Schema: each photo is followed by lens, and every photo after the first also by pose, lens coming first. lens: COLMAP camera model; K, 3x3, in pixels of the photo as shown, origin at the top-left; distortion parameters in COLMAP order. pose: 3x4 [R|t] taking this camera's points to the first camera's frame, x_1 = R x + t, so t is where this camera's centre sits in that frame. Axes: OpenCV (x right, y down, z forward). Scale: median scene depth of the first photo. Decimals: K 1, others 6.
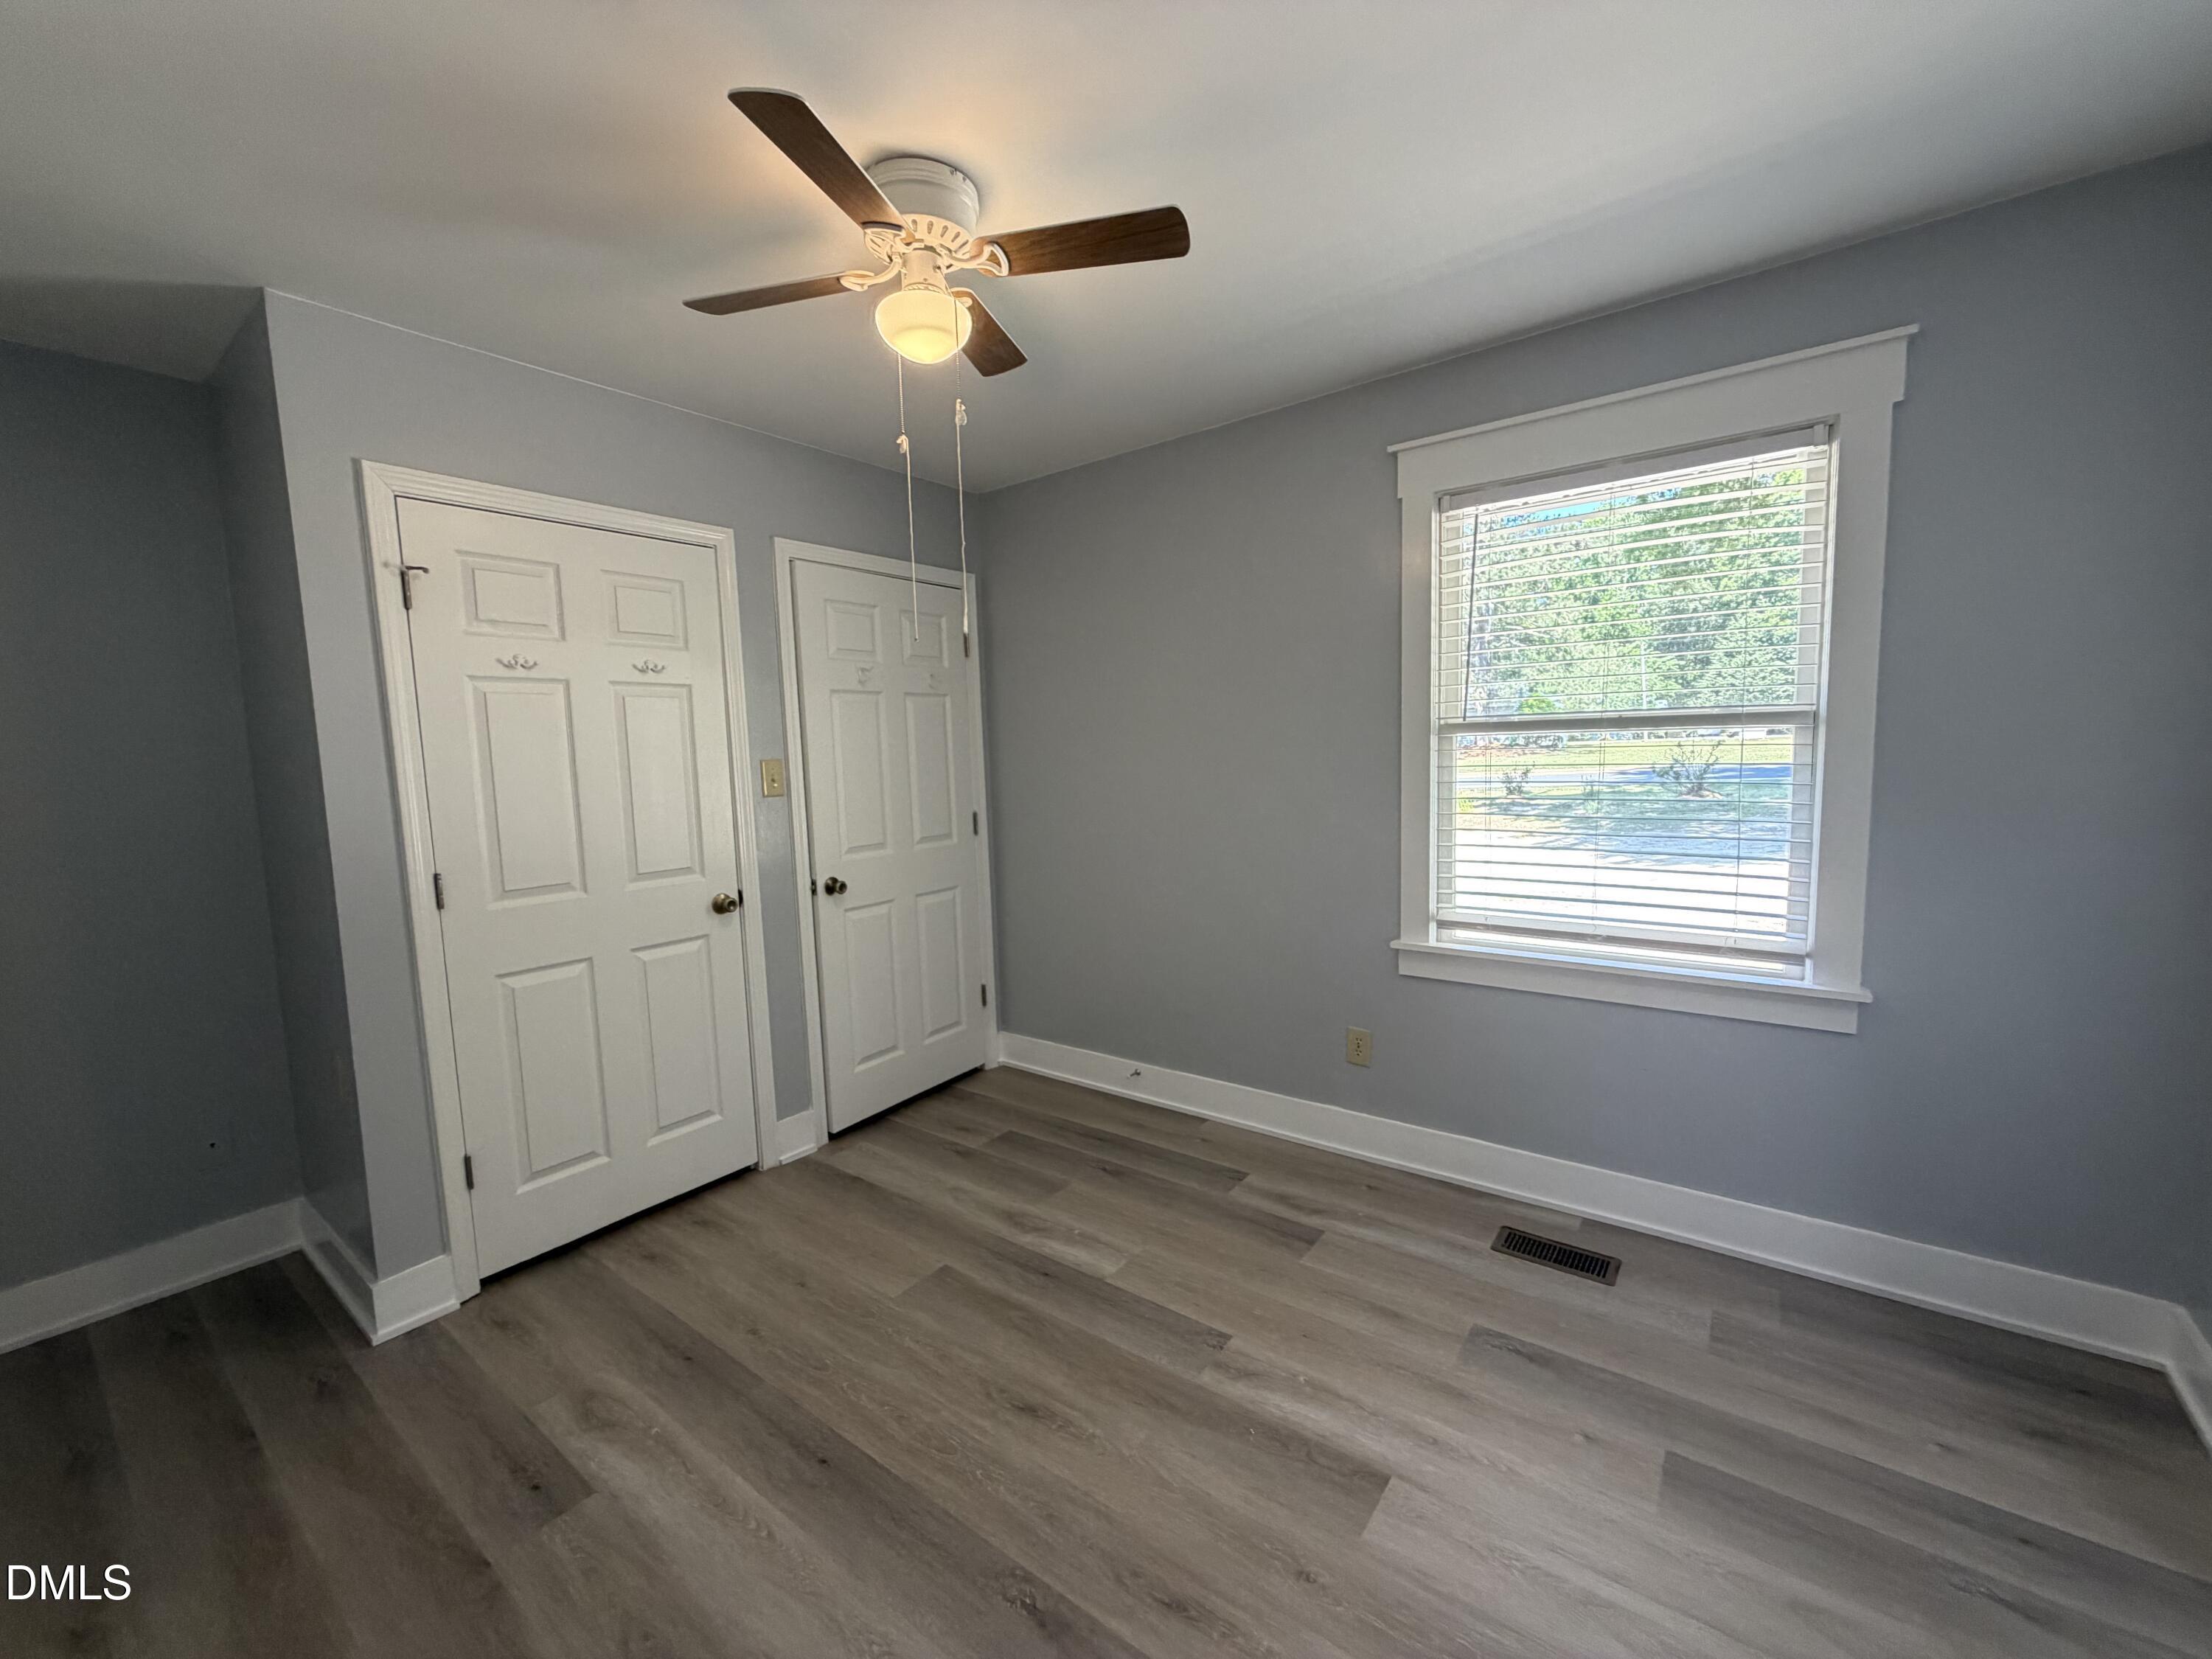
lens RADIAL K [[903.5, 0, 1106.0], [0, 903.5, 829.5], [0, 0, 1]] dist [0.000946, 0.000038]
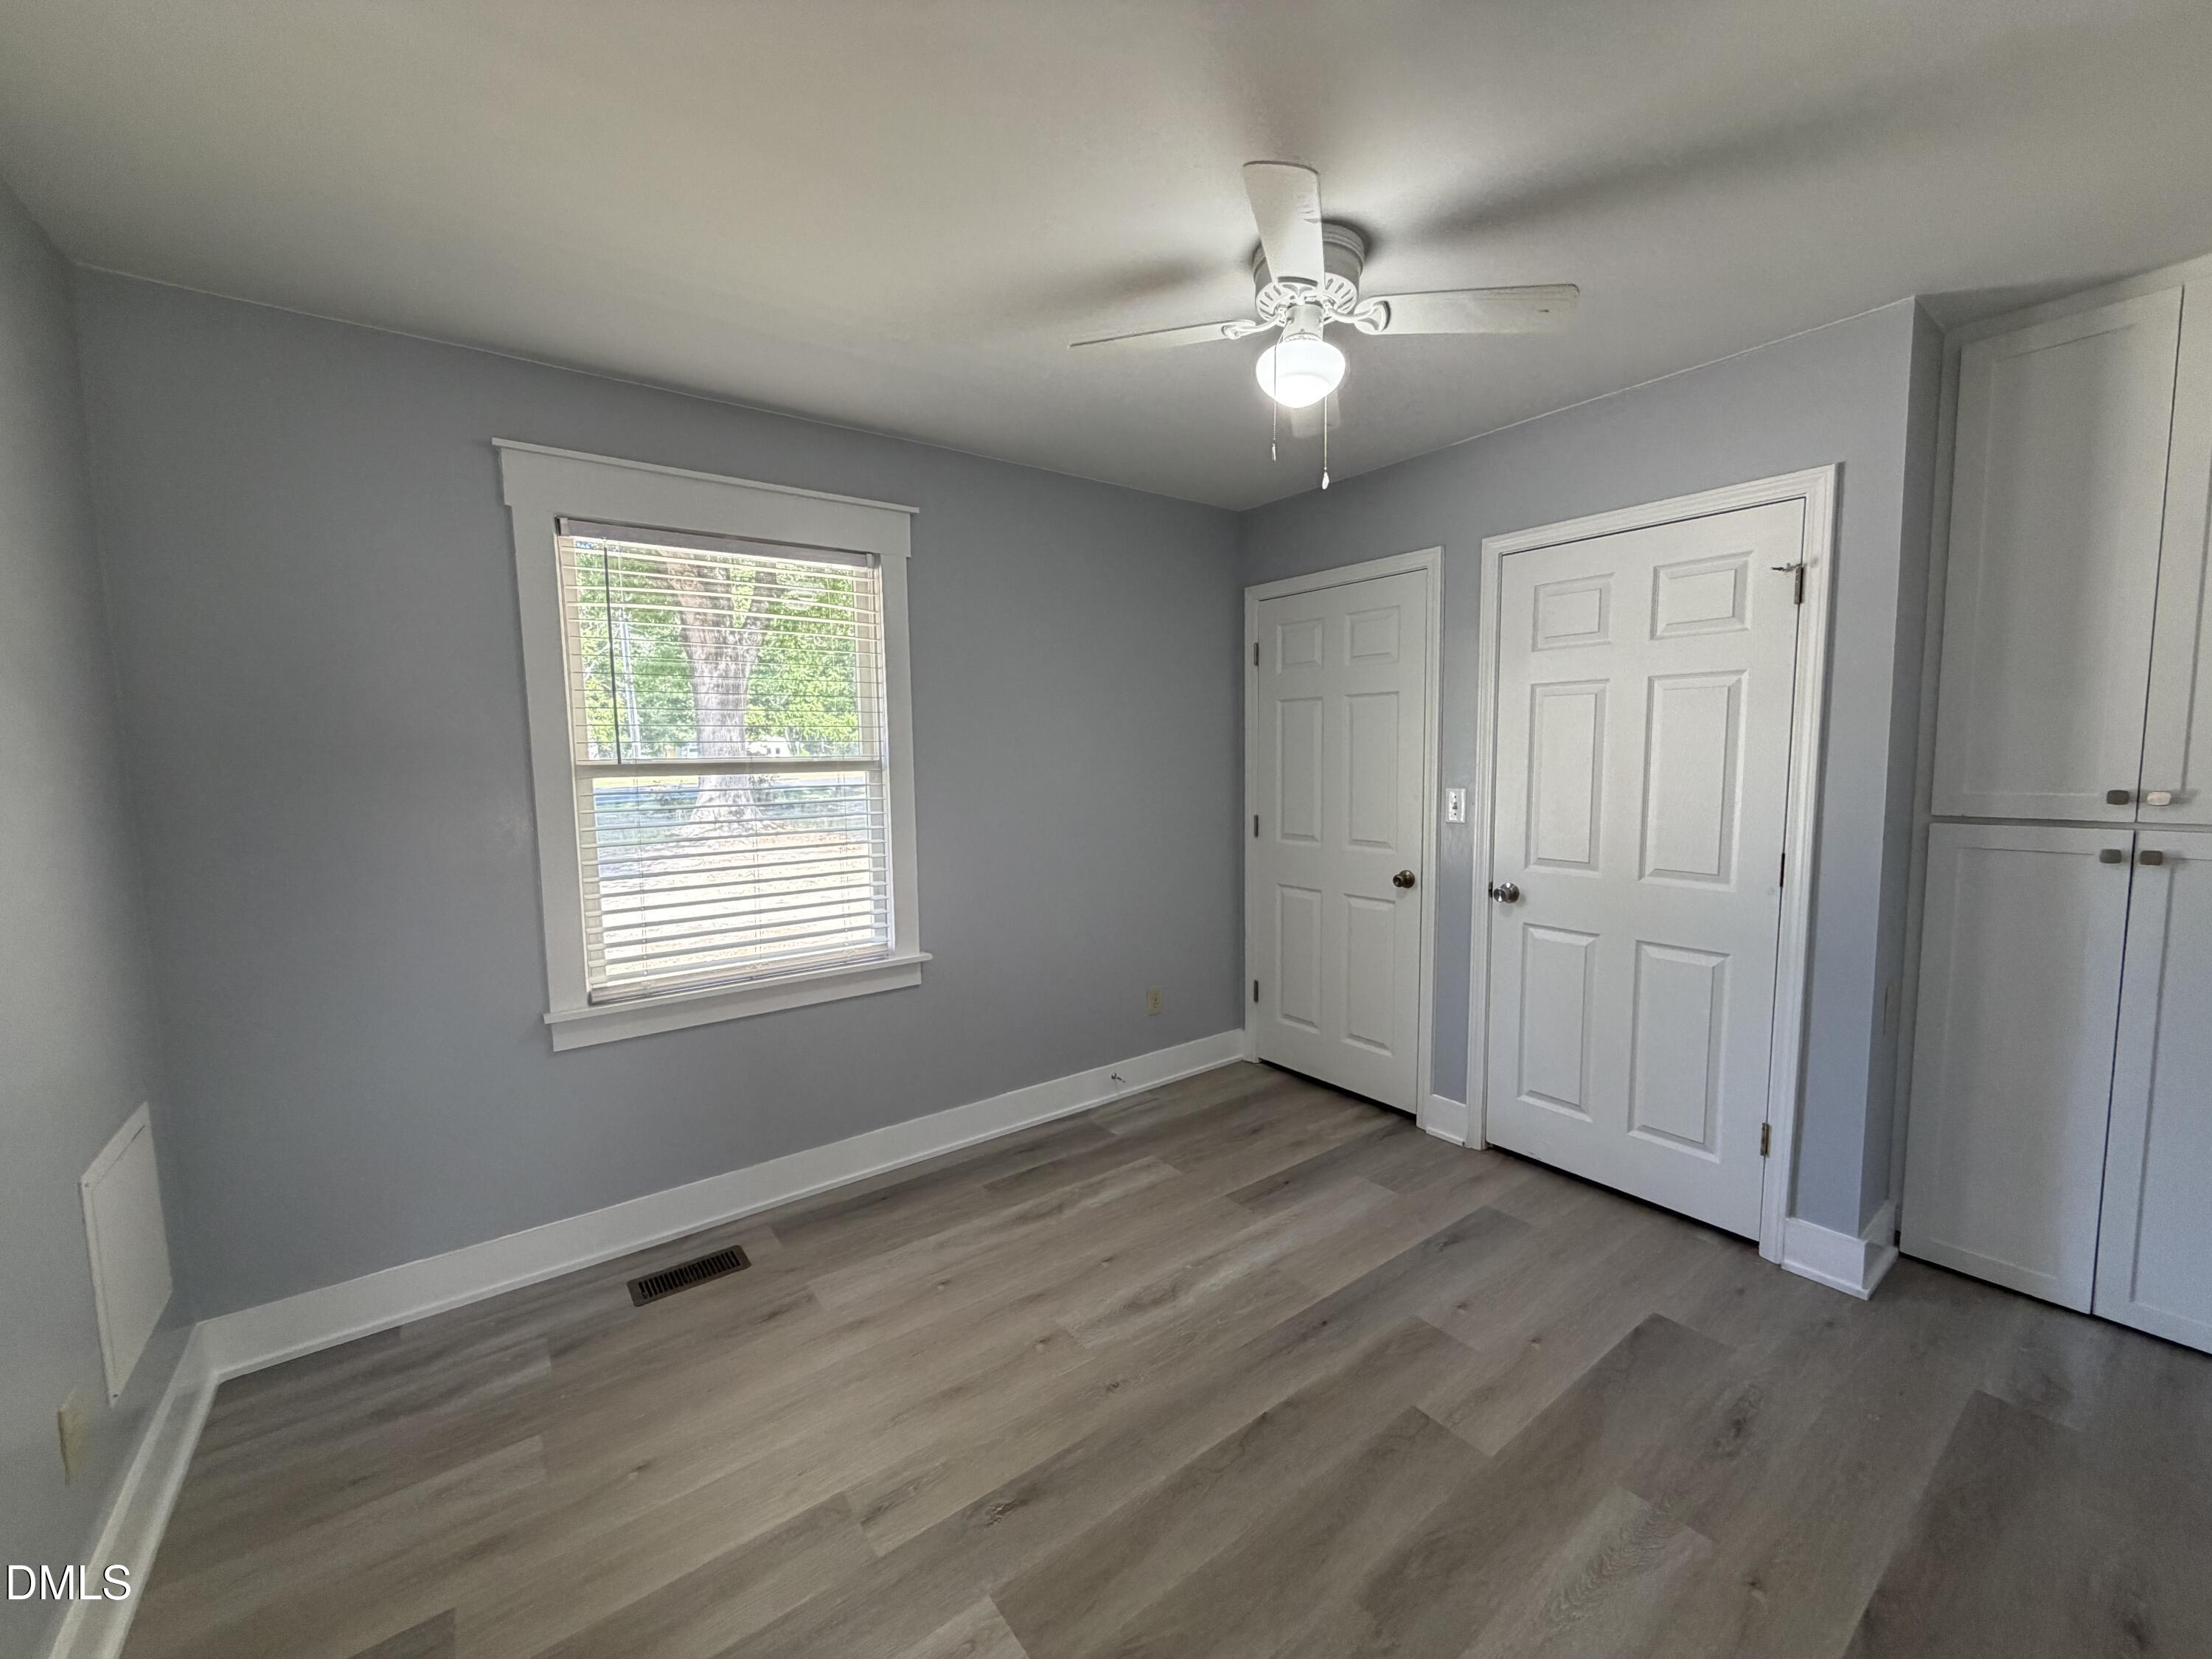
lens RADIAL K [[876.6, 0, 1113.7], [0, 876.6, 840.6], [0, 0, 1]] dist [-0.000482, -0.000083]
pose [[0.279942, -0.067214, 0.957661, -0.390926], [0.099774, 0.994181, 0.040612, -0.027106], [-0.954818, 0.084181, 0.285019, 0.280361]]
